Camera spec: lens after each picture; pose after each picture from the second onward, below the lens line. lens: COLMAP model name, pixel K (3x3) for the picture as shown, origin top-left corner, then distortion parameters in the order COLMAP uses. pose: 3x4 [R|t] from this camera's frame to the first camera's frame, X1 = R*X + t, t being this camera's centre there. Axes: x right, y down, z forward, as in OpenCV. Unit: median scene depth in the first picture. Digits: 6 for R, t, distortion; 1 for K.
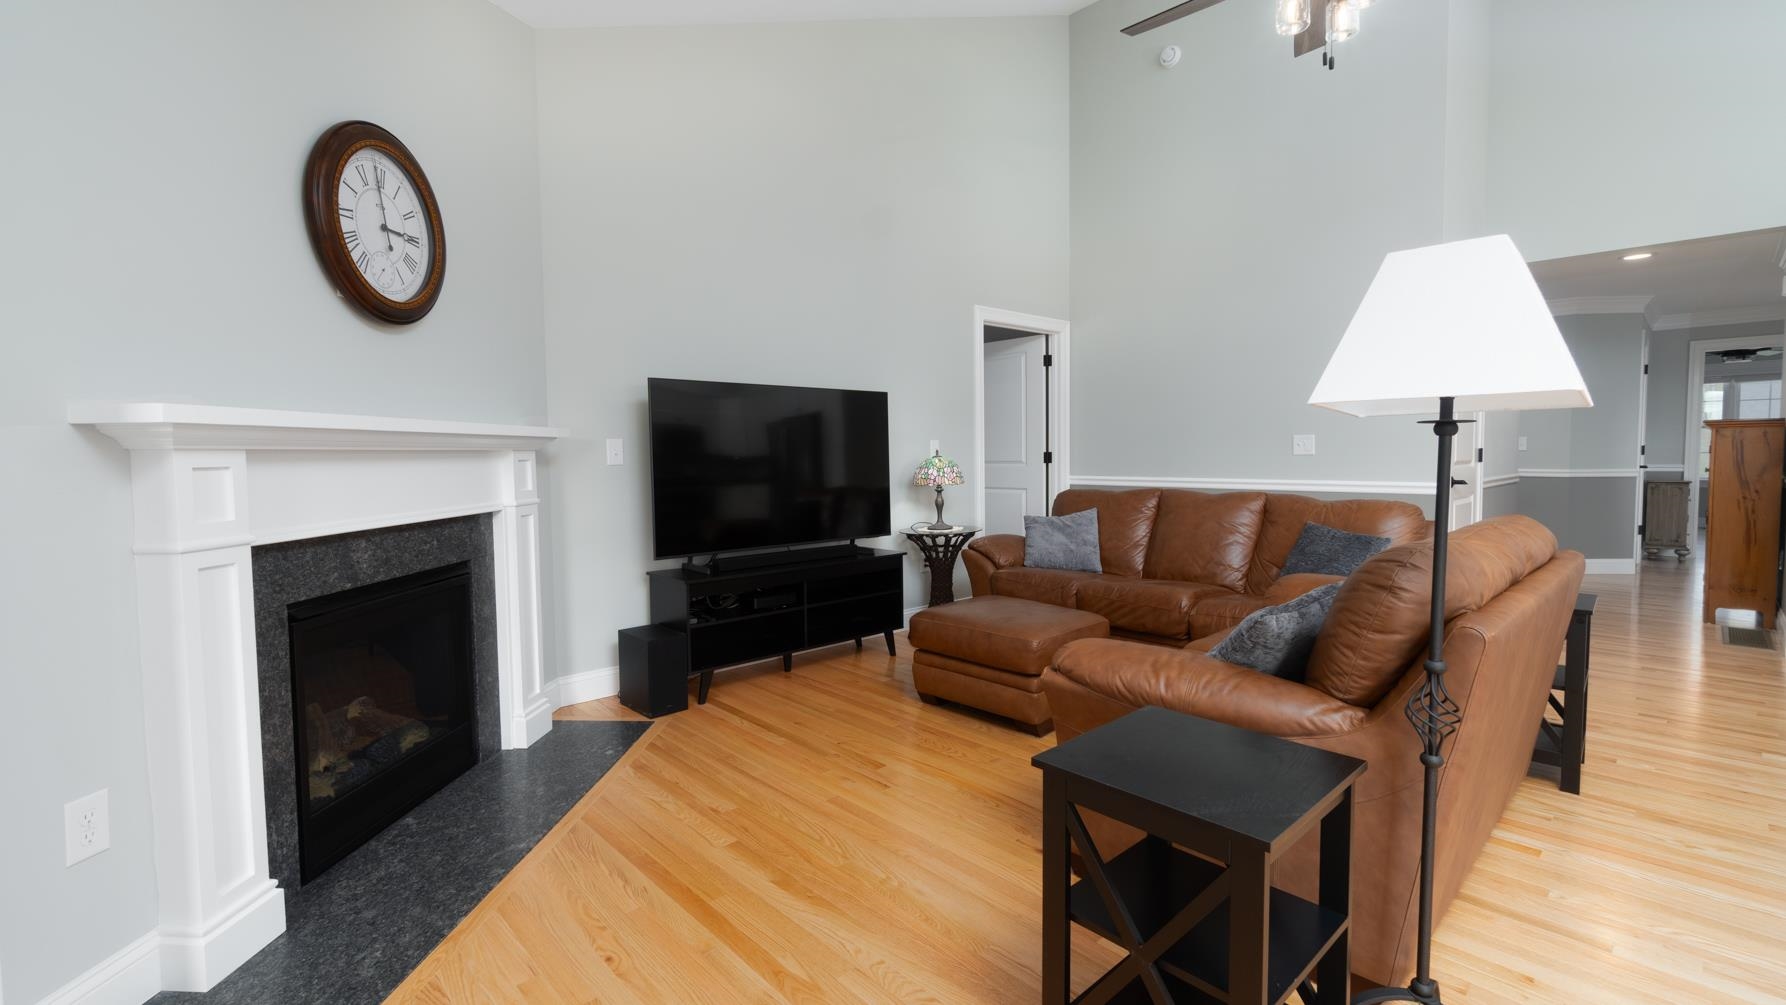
lens RADIAL K [[768.1, 0, 872.1], [0, 768.1, 498.0], [0, 0, 1]] dist [0.000130, 0.000146]
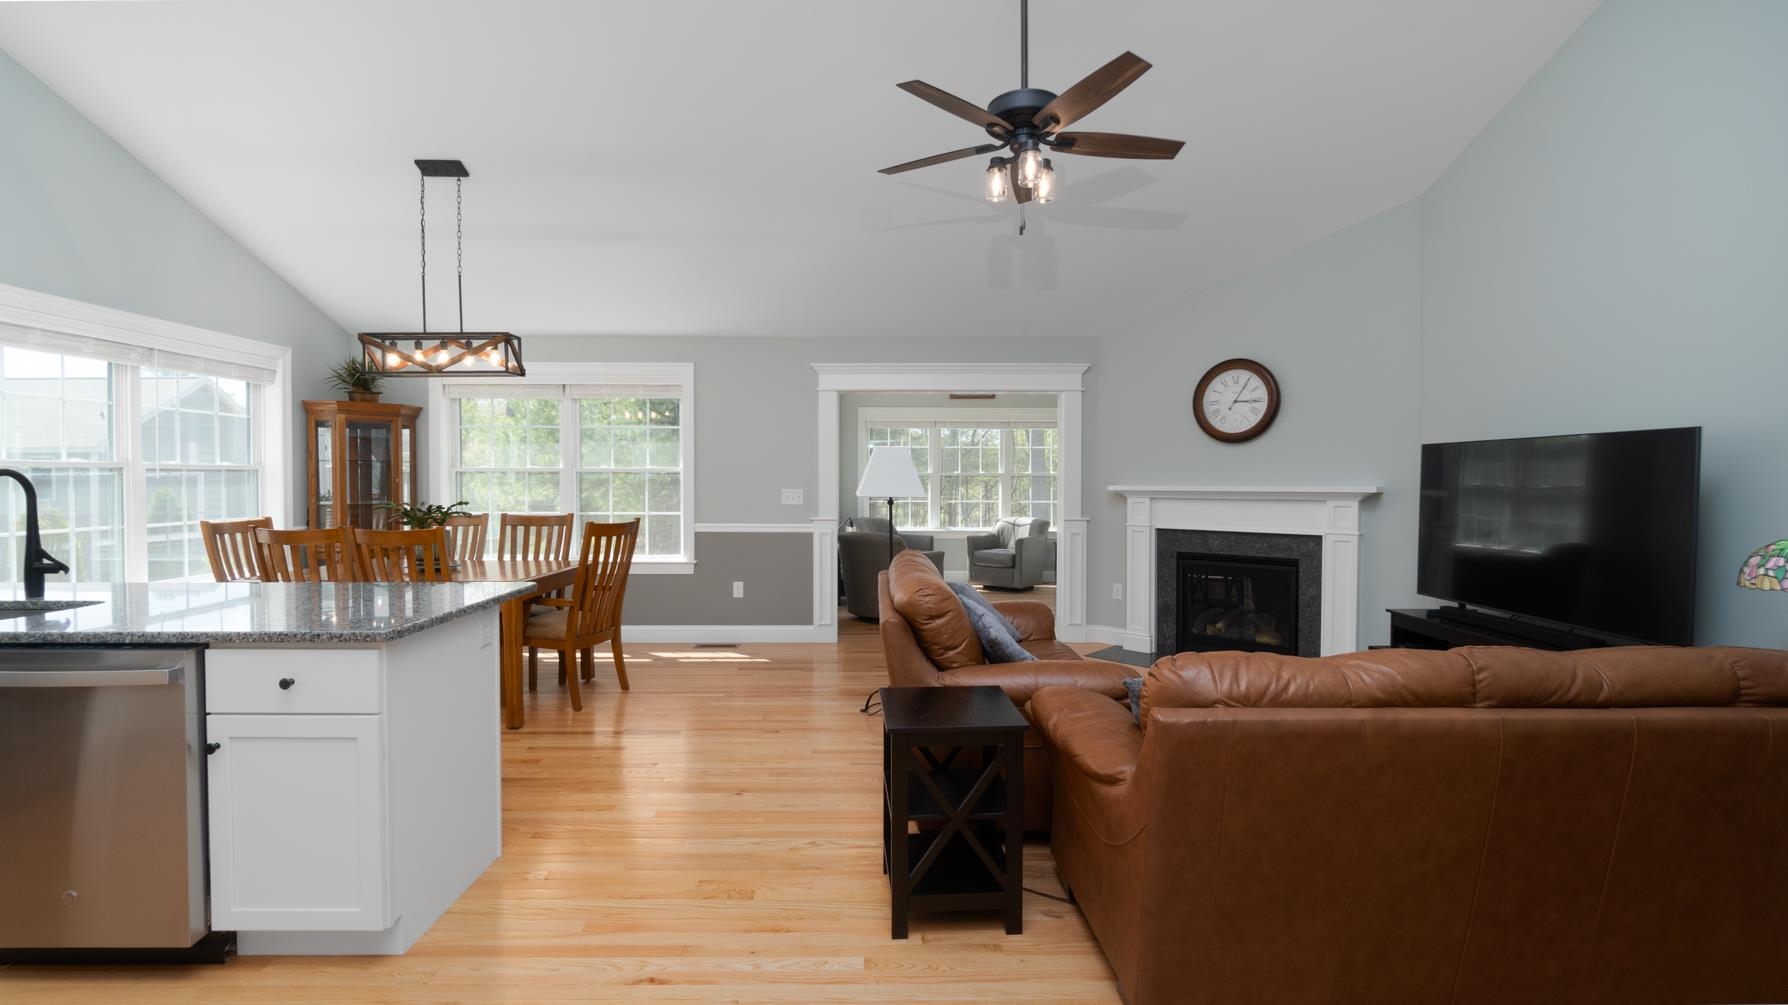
lens RADIAL K [[785.3, 0, 868.5], [0, 785.3, 493.7], [0, 0, 1]] dist [0.000250, 0.000329]
pose [[-0.680360, 0.023371, -0.732505, 0.689106], [-0.033716, 0.997435, 0.063139, -0.071187], [0.732102, 0.067654, -0.677827, 0.677884]]
